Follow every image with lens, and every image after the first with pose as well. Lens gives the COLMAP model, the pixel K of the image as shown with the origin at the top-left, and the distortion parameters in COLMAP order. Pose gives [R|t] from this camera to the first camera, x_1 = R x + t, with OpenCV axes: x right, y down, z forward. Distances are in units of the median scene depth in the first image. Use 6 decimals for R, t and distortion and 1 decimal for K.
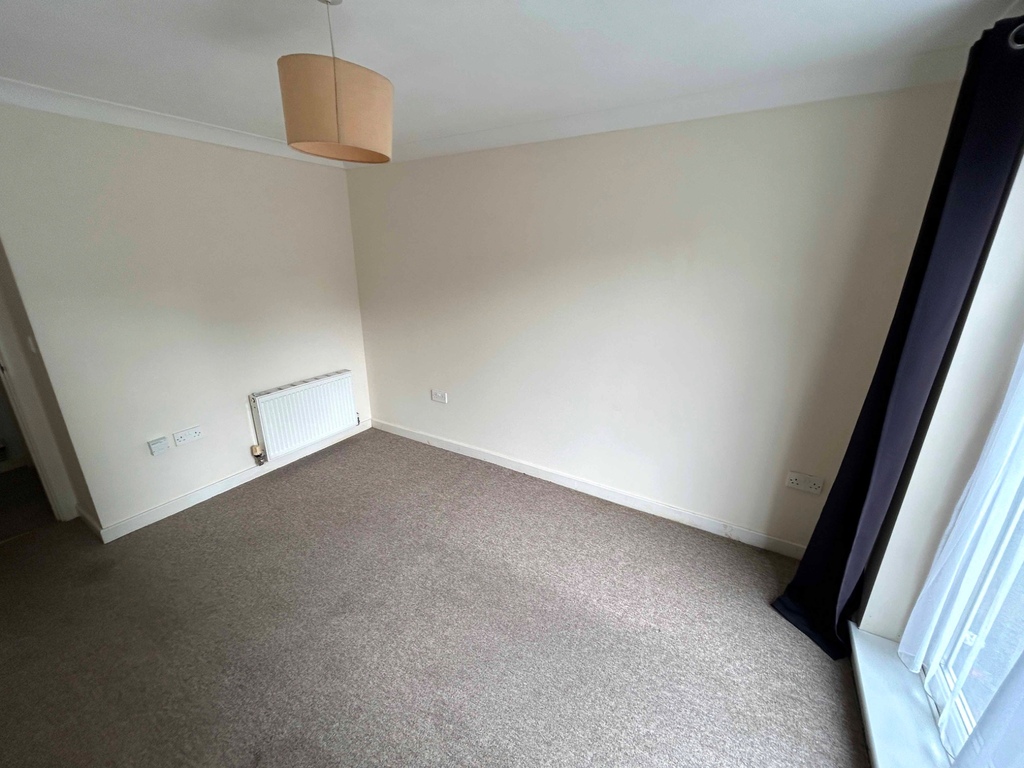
lens RADIAL K [[407.6, 0, 512.0], [0, 407.6, 384.0], [0, 0, 1]] dist [-0.001416, -0.000350]
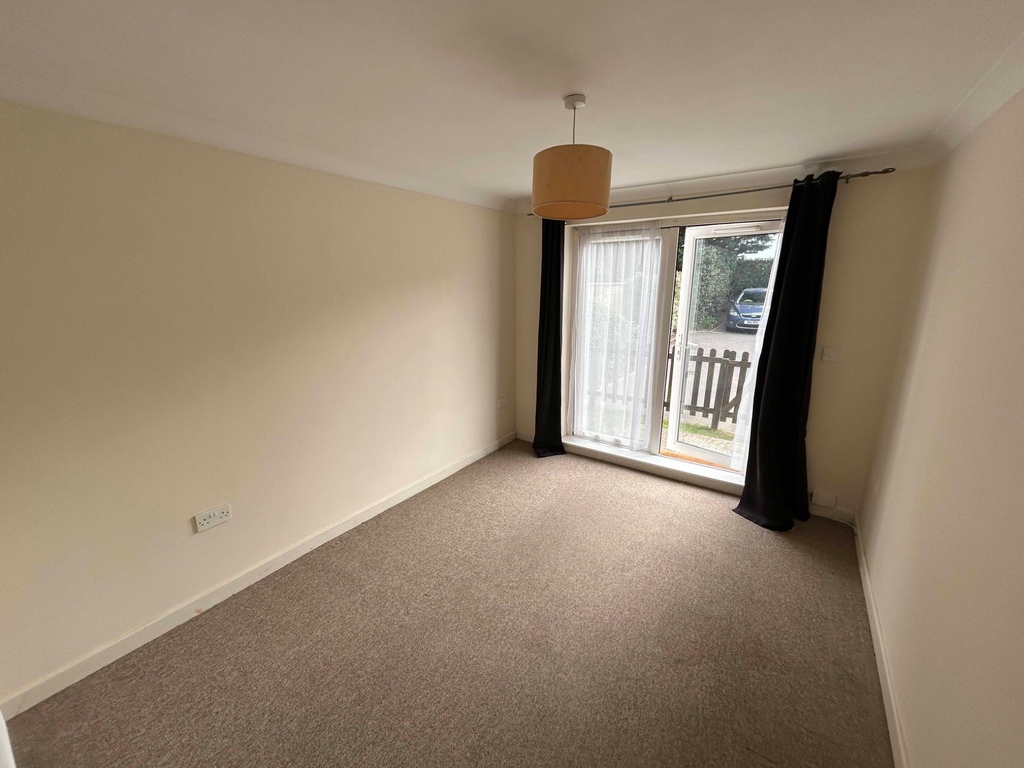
lens RADIAL K [[410.7, 0, 509.0], [0, 410.7, 384.4], [0, 0, 1]] dist [-0.001429, 0.000467]
pose [[0.067047, -0.247846, 0.966477, -0.957353], [0.311912, 0.925313, 0.215652, -0.205150], [-0.947742, 0.286997, 0.139346, 0.598313]]
